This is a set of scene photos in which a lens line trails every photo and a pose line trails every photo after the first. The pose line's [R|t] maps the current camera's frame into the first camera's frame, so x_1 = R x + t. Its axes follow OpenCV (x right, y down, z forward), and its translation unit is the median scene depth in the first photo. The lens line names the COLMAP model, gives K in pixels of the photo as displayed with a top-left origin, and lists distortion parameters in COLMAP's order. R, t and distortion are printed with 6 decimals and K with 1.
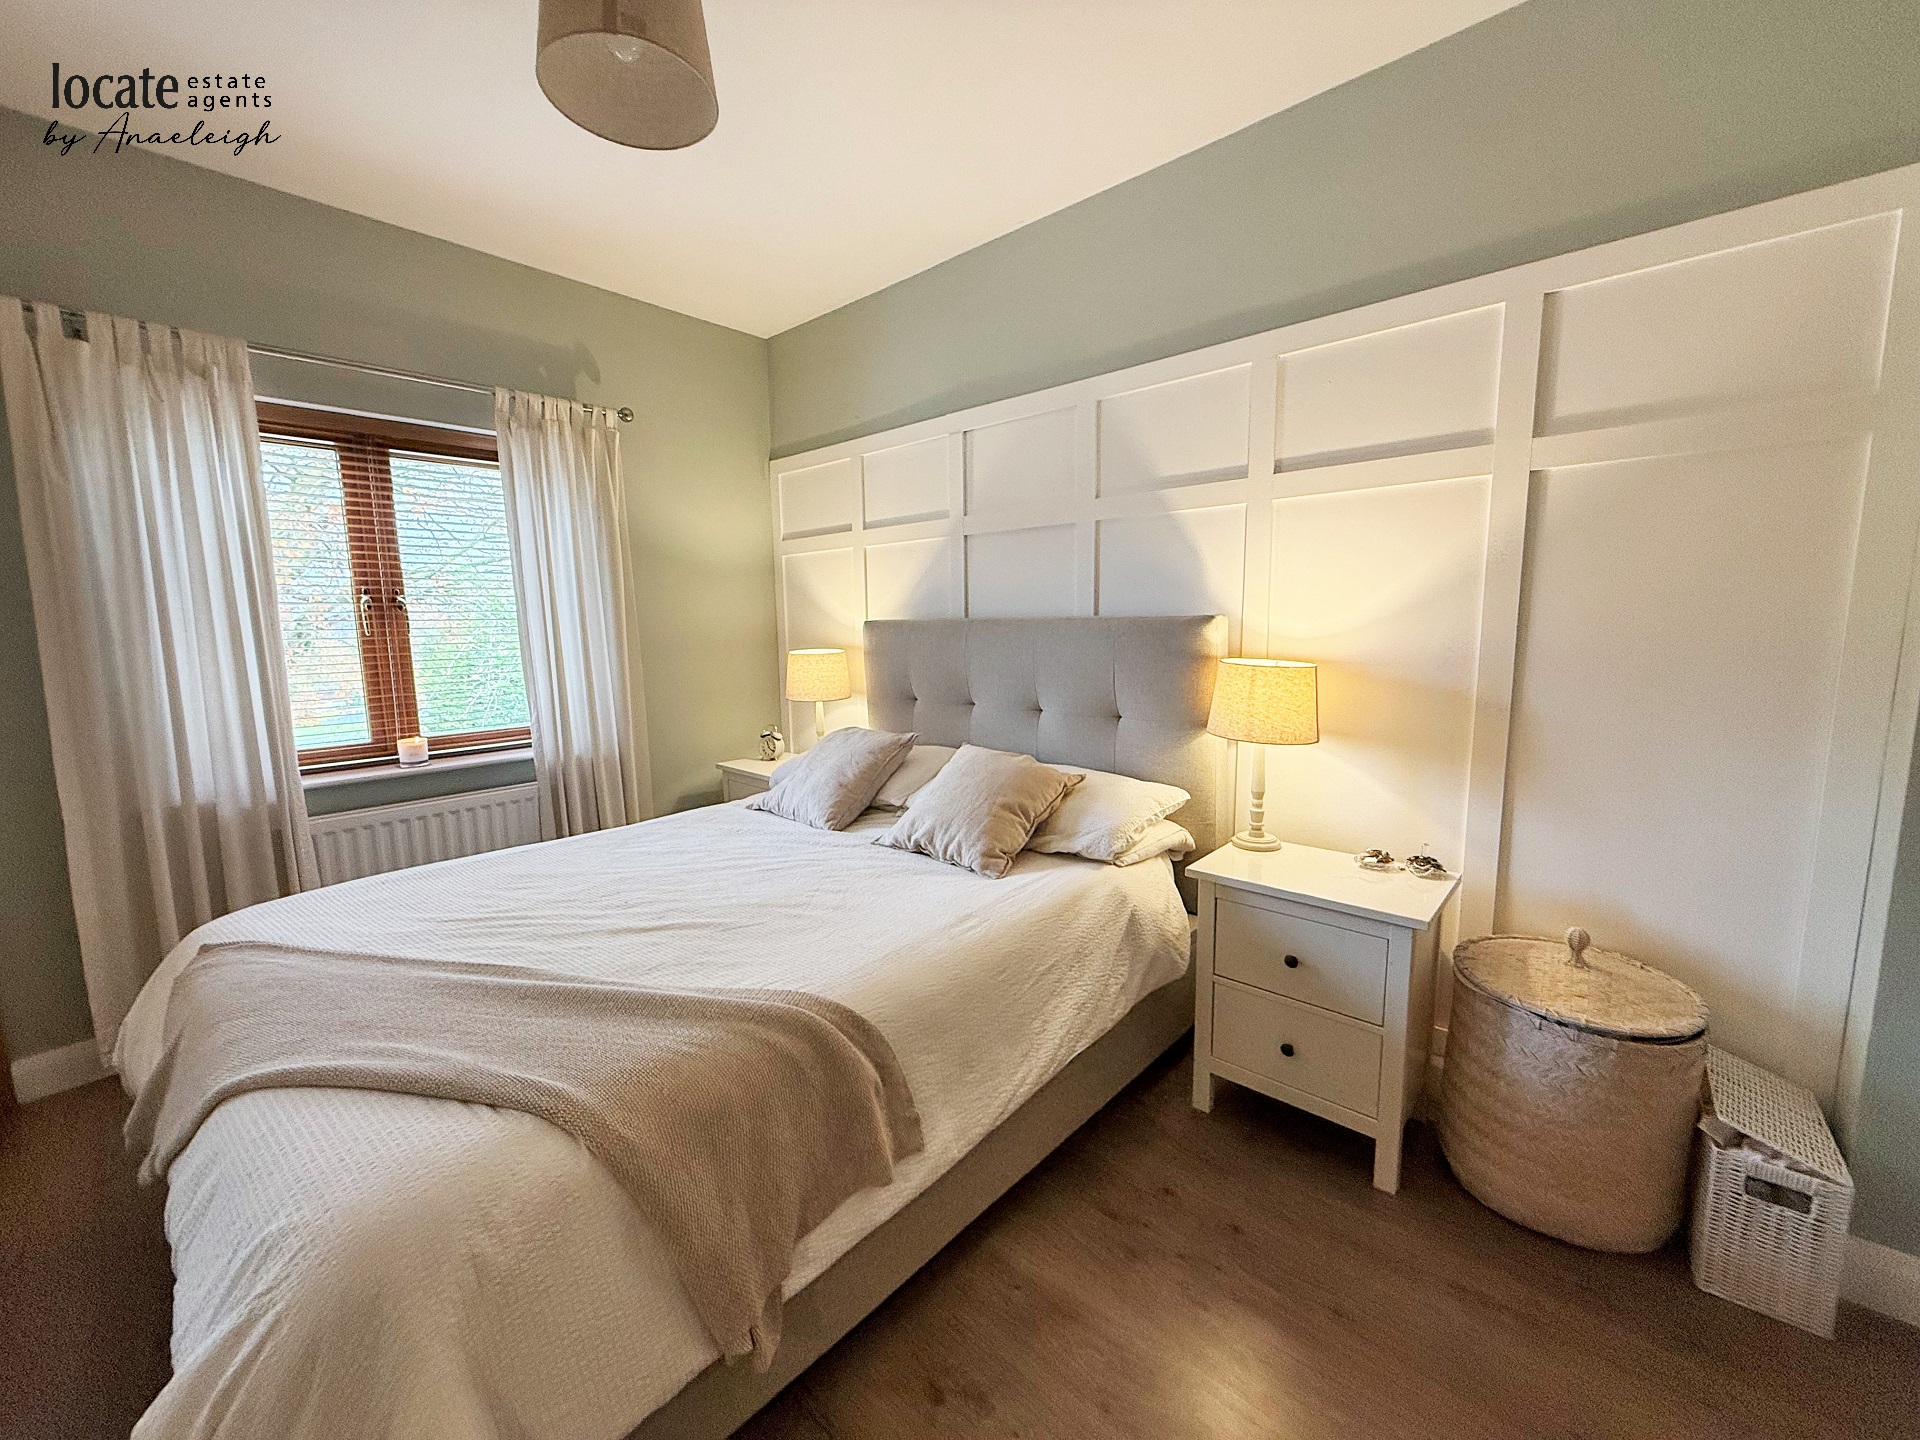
lens RADIAL K [[763.0, 0, 954.3], [0, 763.0, 721.2], [0, 0, 1]] dist [0.000514, -0.000217]
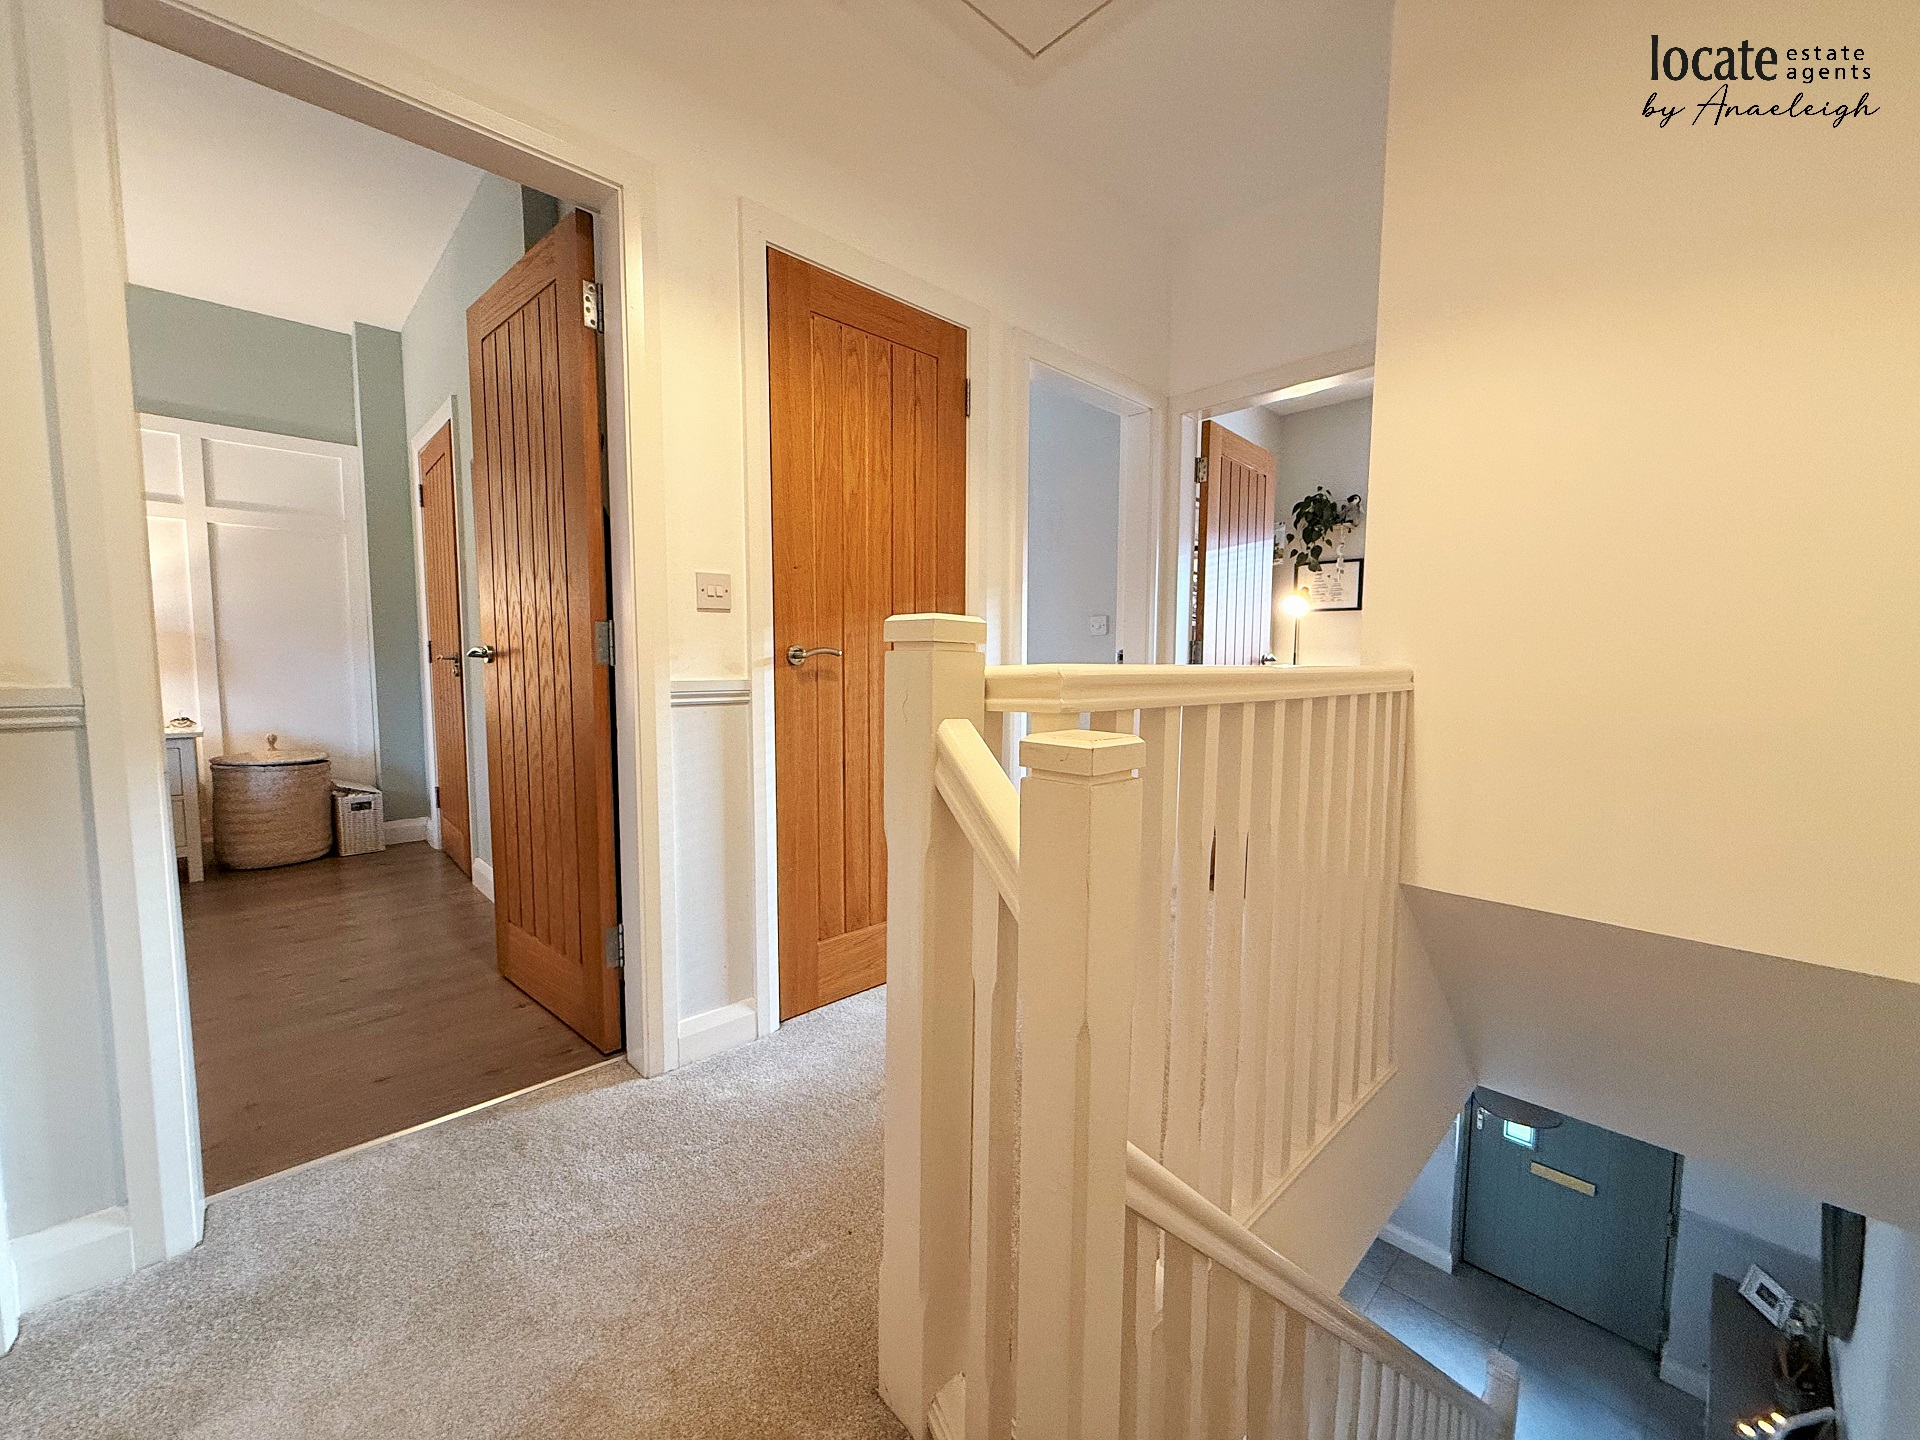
lens RADIAL K [[763.0, 0, 954.3], [0, 763.0, 721.2], [0, 0, 1]] dist [0.000514, -0.000217]
pose [[0.073266, -0.068259, 0.994974, -0.954500], [0.121956, 0.990781, 0.058991, 0.263703], [-0.989828, 0.117021, 0.080915, -0.885217]]
